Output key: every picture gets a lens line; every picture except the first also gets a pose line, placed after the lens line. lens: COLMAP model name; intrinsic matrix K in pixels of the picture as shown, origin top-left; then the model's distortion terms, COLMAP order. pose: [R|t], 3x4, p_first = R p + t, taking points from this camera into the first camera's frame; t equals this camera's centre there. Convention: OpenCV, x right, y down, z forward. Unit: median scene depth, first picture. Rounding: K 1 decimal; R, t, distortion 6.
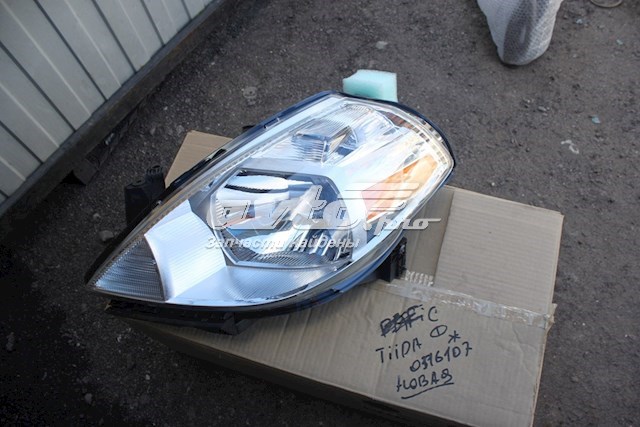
lens RADIAL K [[522.5, 0, 333.2], [0, 522.5, 212.4], [0, 0, 1]] dist [-0.153469, 0.147048]
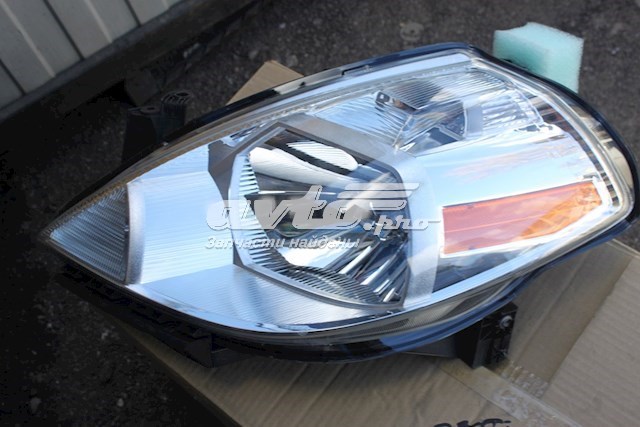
lens RADIAL K [[841.8, 0, 347.3], [0, 841.8, 213.1], [0, 0, 1]] dist [-0.038292, 0.044303]
pose [[0.923721, 0.270096, -0.271638, 0.123637], [-0.278589, 0.960381, 0.007573, -0.004572], [0.262922, 0.068680, 0.962370, 0.003318]]
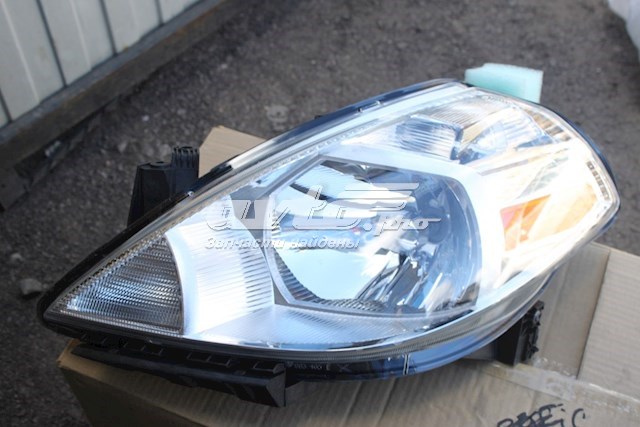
lens RADIAL K [[838.0, 0, 341.9], [0, 838.0, 213.5], [0, 0, 1]] dist [-0.045897, 0.064816]
pose [[0.991692, 0.127193, 0.019198, -0.096287], [-0.120531, 0.970952, -0.206700, 0.123108], [-0.044931, 0.202669, 0.978216, -0.037640]]
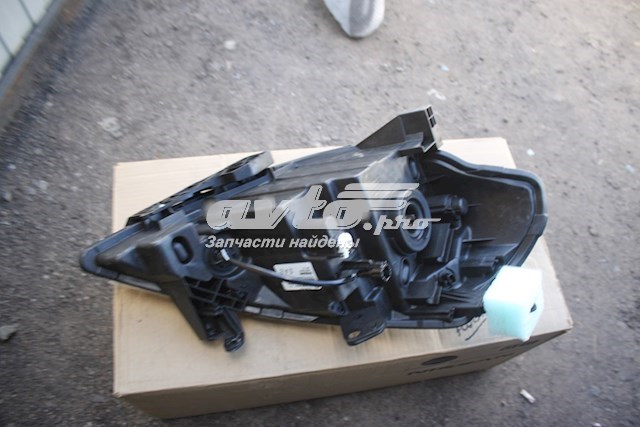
lens RADIAL K [[522.5, 0, 333.2], [0, 522.5, 212.4], [0, 0, 1]] dist [-0.153469, 0.147048]
pose [[0.870127, -0.305338, 0.386842, -0.245914], [0.315915, 0.948038, 0.037704, 0.000242], [-0.378254, 0.089402, 0.921375, 0.070937]]
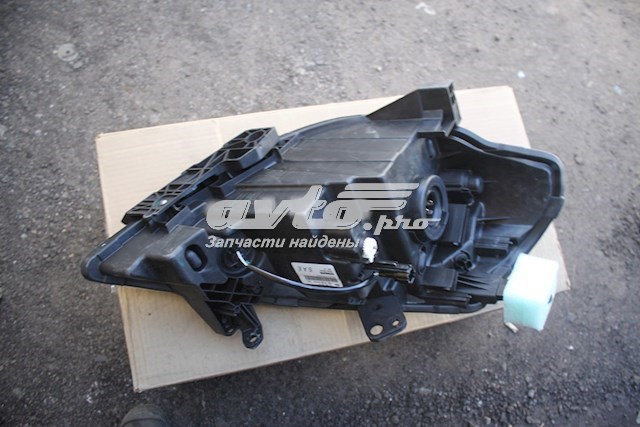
lens RADIAL K [[522.5, 0, 333.2], [0, 522.5, 212.4], [0, 0, 1]] dist [-0.153469, 0.147048]
pose [[0.829025, -0.420568, 0.368564, -0.243226], [0.321294, 0.897661, 0.301622, -0.132505], [-0.457698, -0.131635, 0.879309, 0.125873]]
